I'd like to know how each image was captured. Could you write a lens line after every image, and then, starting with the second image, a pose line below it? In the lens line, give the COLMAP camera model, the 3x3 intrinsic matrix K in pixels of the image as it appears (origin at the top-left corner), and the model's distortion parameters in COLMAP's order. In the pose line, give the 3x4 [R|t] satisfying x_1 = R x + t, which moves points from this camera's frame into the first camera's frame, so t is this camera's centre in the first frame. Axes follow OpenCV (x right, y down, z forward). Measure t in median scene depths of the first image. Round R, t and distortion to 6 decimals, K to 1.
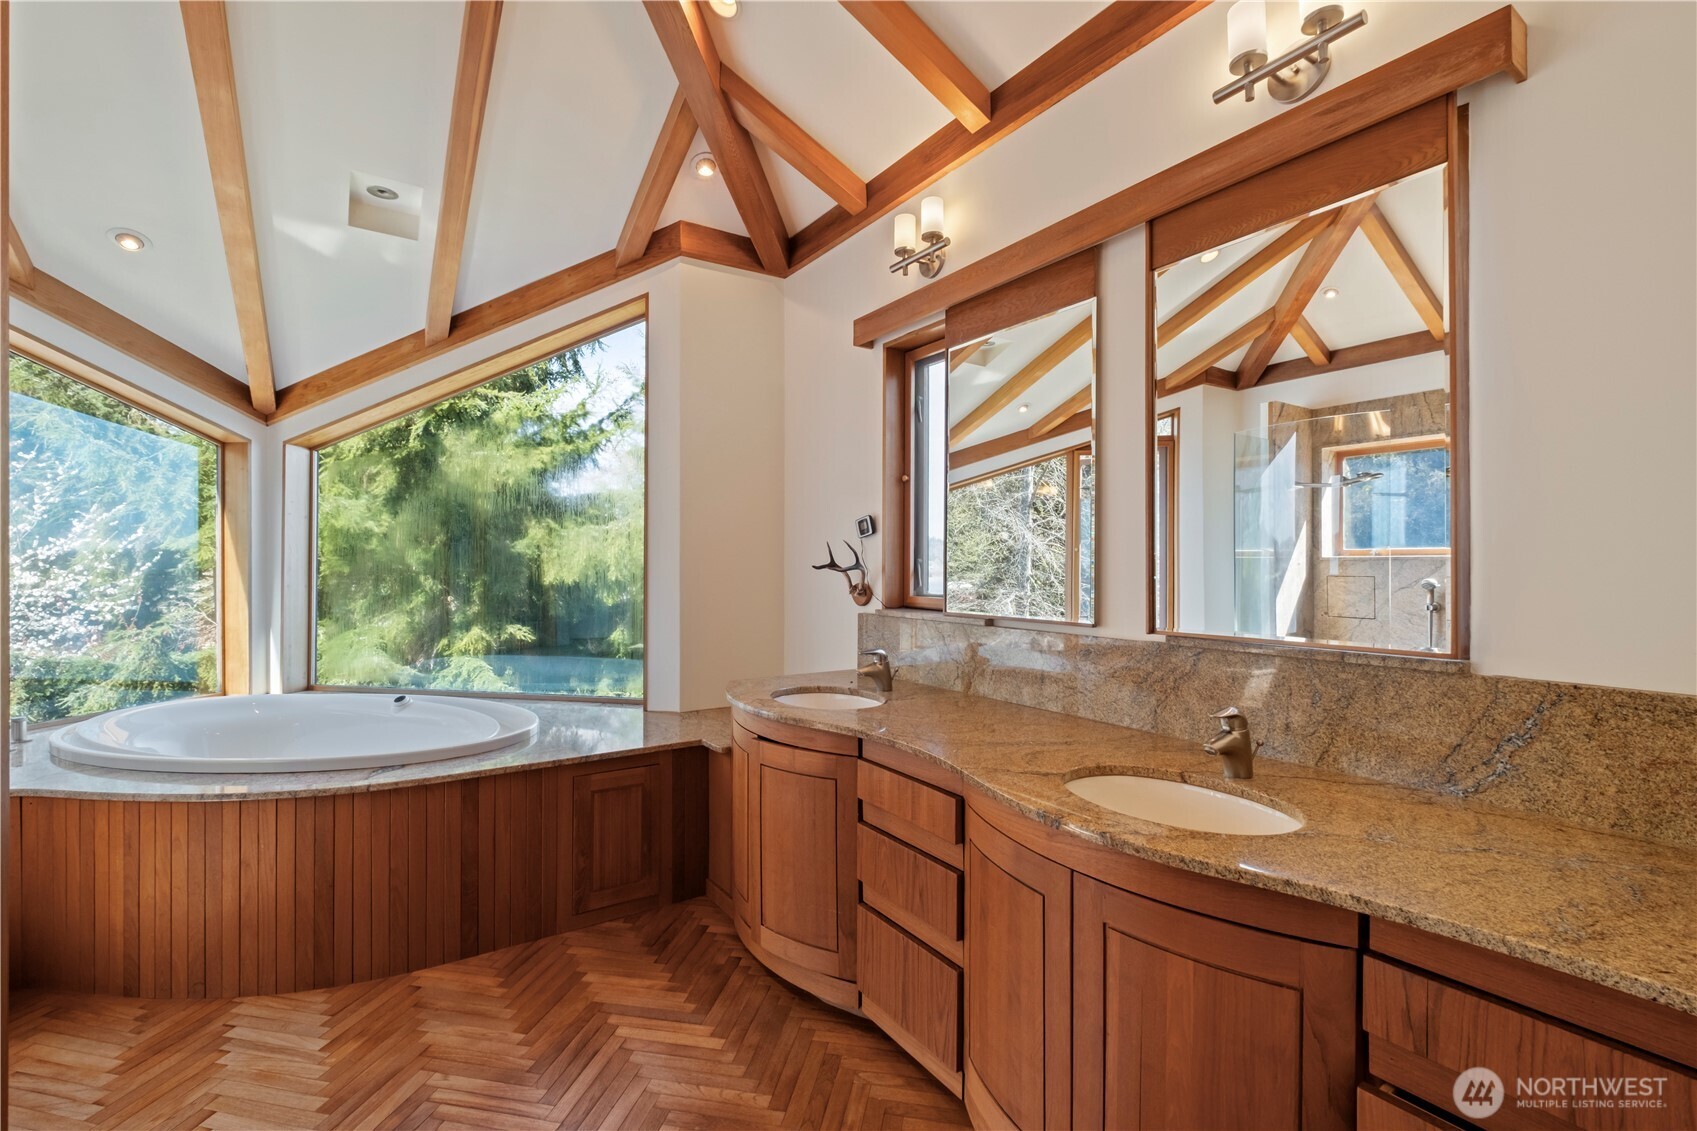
lens RADIAL K [[736.6, 0, 845.2], [0, 736.6, 562.2], [0, 0, 1]] dist [-0.001590, -0.000197]
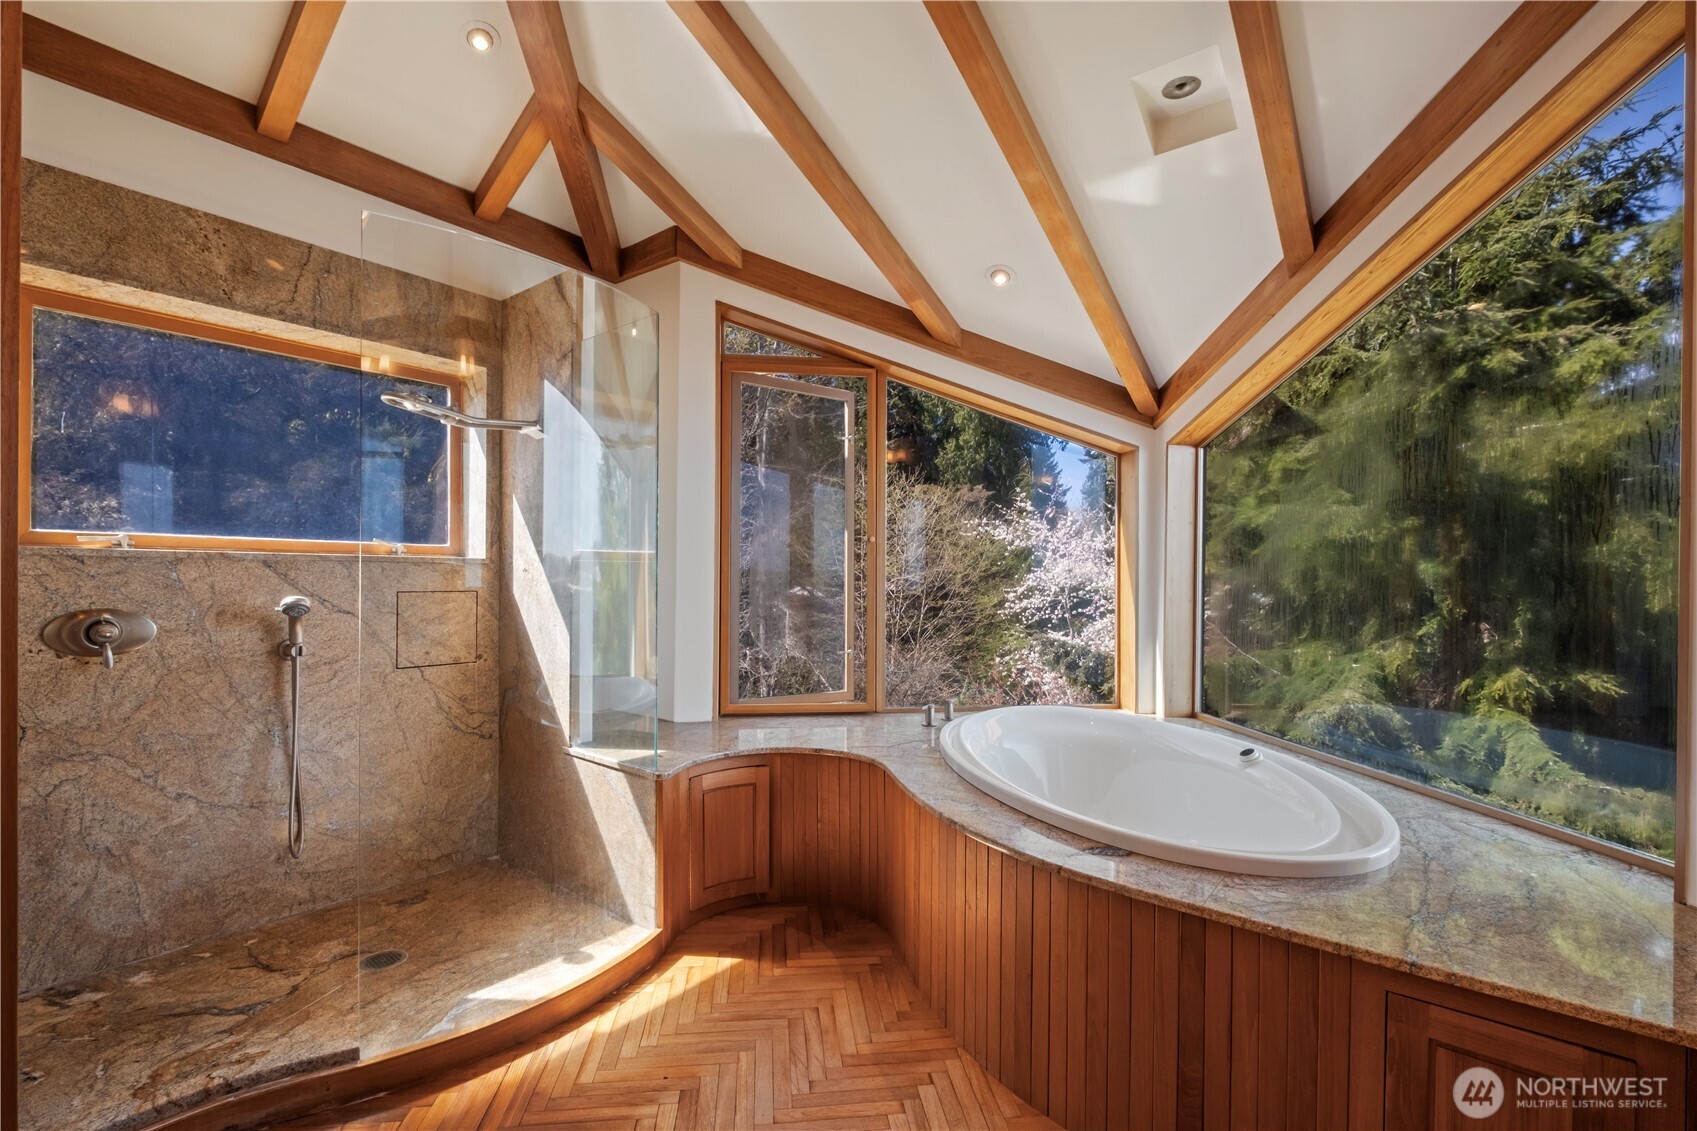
lens RADIAL K [[745.3, 0, 848.2], [0, 745.3, 577.2], [0, 0, 1]] dist [0.017371, -0.011486]
pose [[0.299982, 0.001345, -0.953944, 0.007951], [-0.005621, 0.999984, -0.000358, 0.006659], [0.953928, 0.005469, 0.299985, 0.348046]]
